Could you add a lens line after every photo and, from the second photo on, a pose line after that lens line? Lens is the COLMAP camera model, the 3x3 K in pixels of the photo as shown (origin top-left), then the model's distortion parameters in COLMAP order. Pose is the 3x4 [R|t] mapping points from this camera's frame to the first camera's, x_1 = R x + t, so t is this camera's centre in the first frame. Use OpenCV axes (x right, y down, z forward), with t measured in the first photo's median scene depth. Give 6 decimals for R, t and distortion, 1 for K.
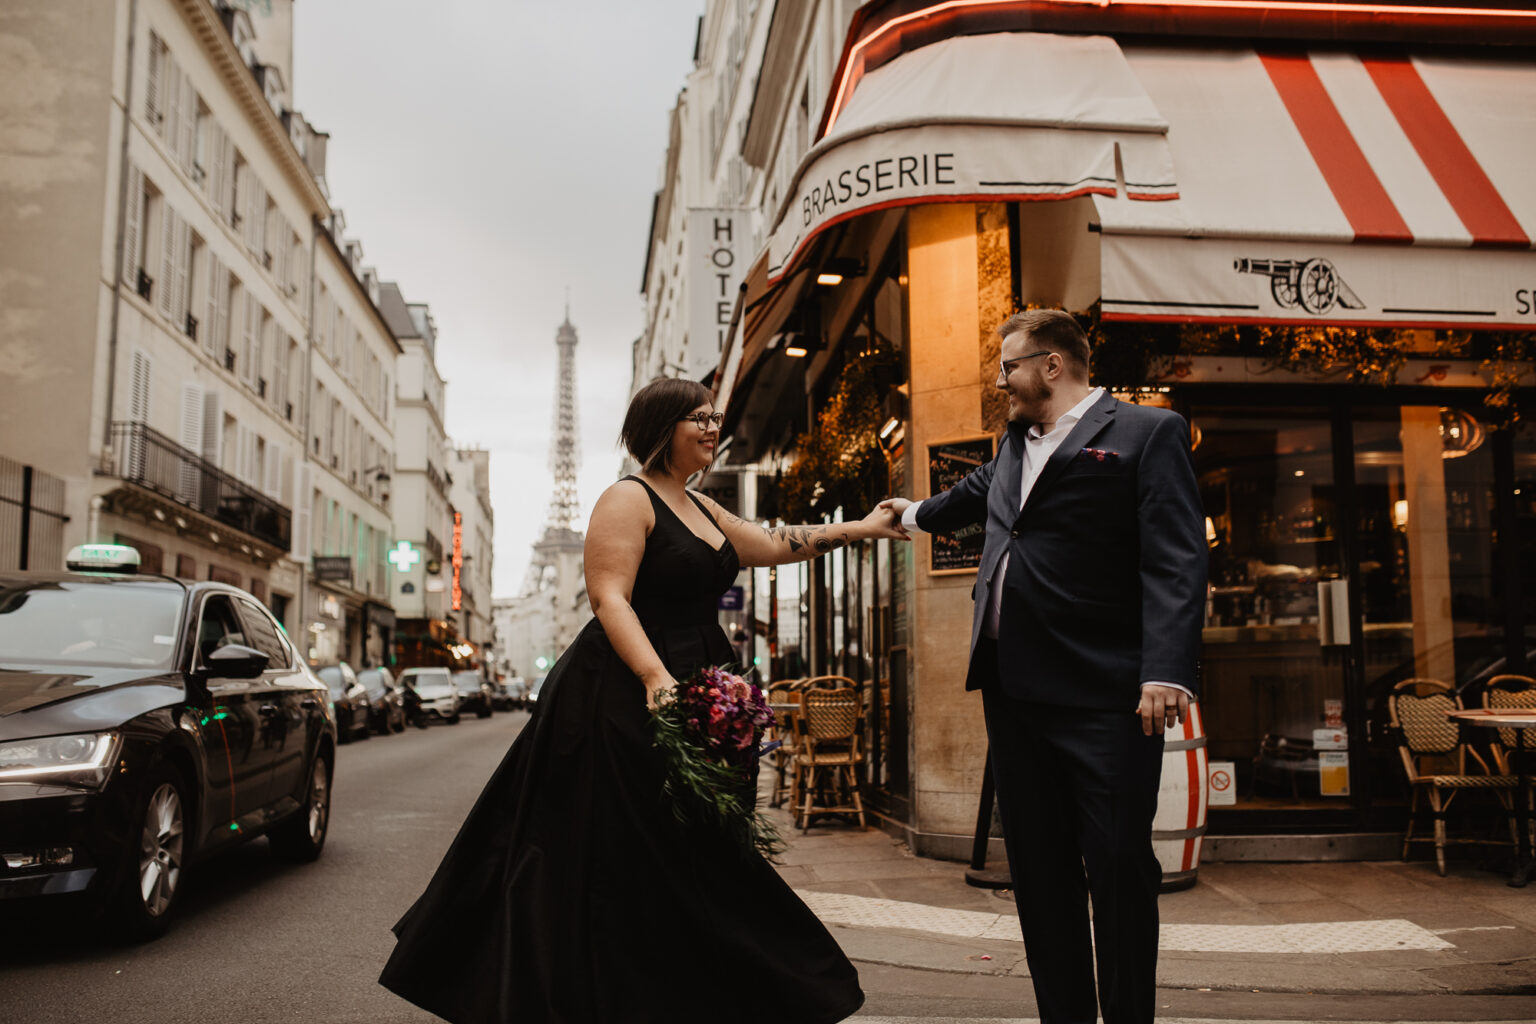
lens RADIAL K [[1435.6, 0, 763.2], [0, 1435.6, 505.8], [0, 0, 1]] dist [0.000949, -0.010500]
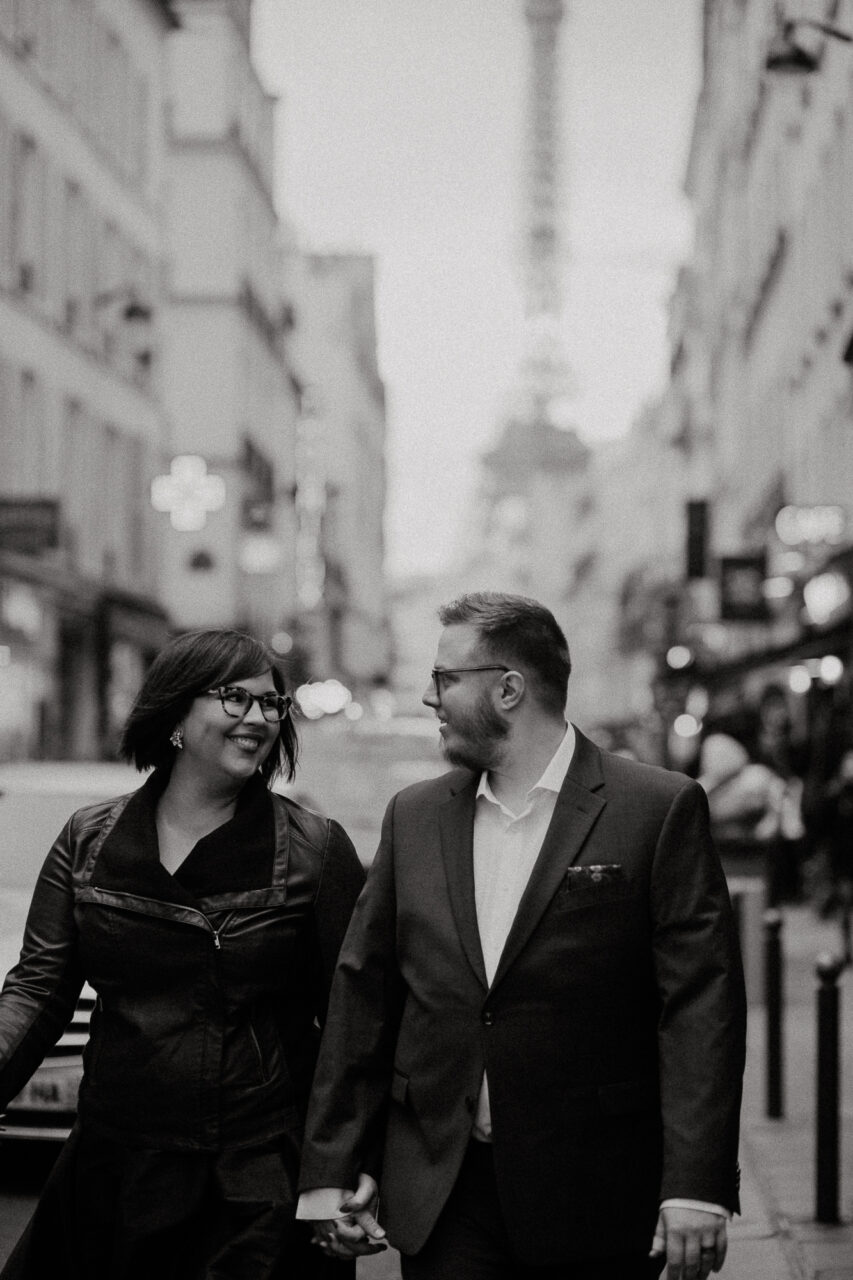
lens RADIAL K [[1196.4, 0, 426.5], [0, 1196.4, 640.0], [0, 0, 1]] dist [0.000949, -0.010500]
pose [[0.976764, 0.020680, -0.213318, -0.095760], [0.022299, 0.980125, 0.197126, 0.008459], [0.213155, -0.197302, 0.956889, 0.639987]]
